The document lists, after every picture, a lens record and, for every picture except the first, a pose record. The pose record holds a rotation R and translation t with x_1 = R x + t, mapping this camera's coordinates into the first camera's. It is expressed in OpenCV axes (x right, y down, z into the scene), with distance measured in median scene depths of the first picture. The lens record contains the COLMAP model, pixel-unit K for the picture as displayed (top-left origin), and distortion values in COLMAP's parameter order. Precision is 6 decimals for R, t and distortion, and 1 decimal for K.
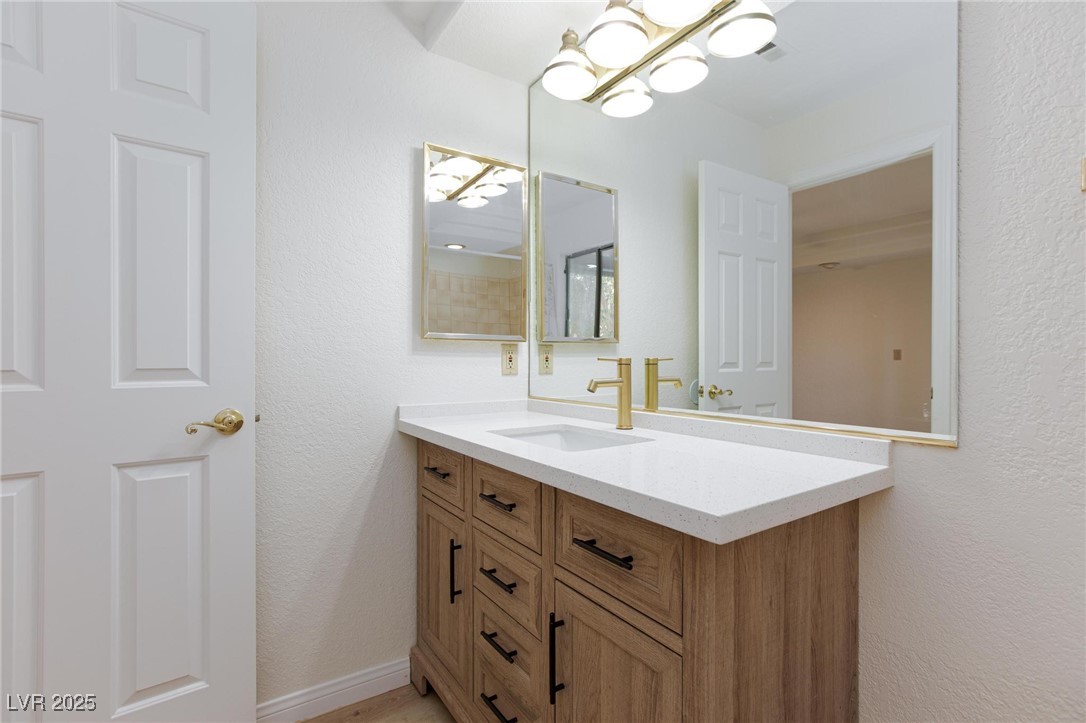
lens RADIAL K [[502.7, 0, 543.0], [0, 502.7, 361.5], [0, 0, 1]] dist [-0.002116, 0.010028]
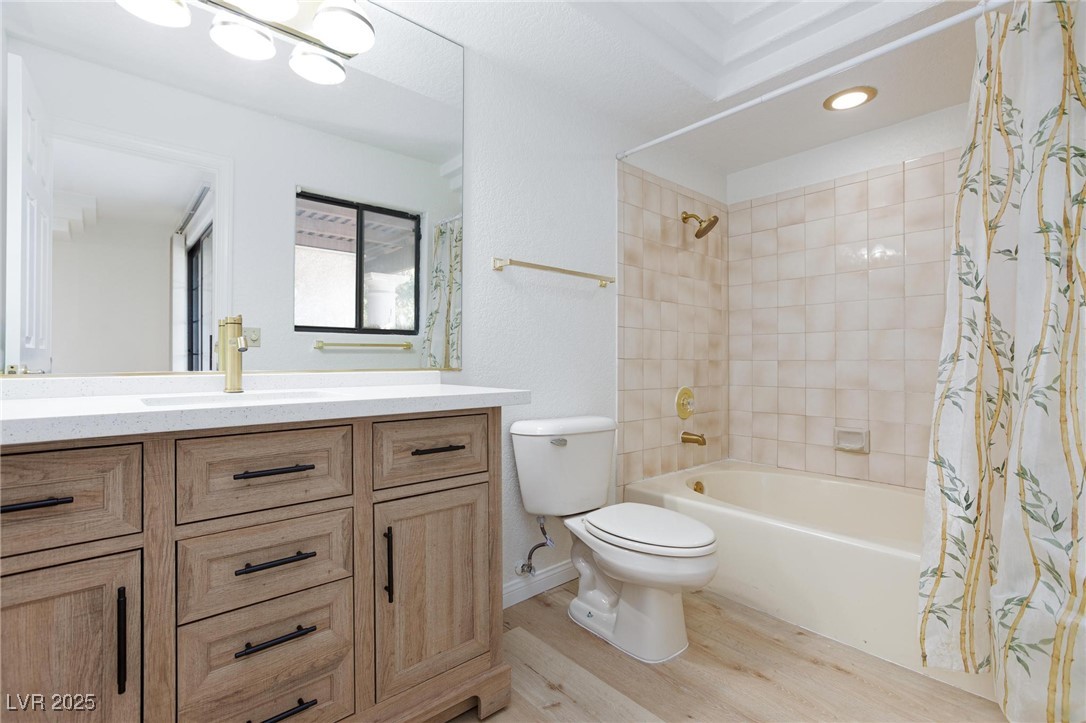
lens RADIAL K [[502.7, 0, 543.0], [0, 502.7, 361.5], [0, 0, 1]] dist [-0.002116, 0.010028]
pose [[-0.133326, -0.000377, 0.991072, -1.182147], [0.002330, 0.999997, 0.000694, 0.111468], [-0.991069, 0.002402, -0.133325, 0.787947]]
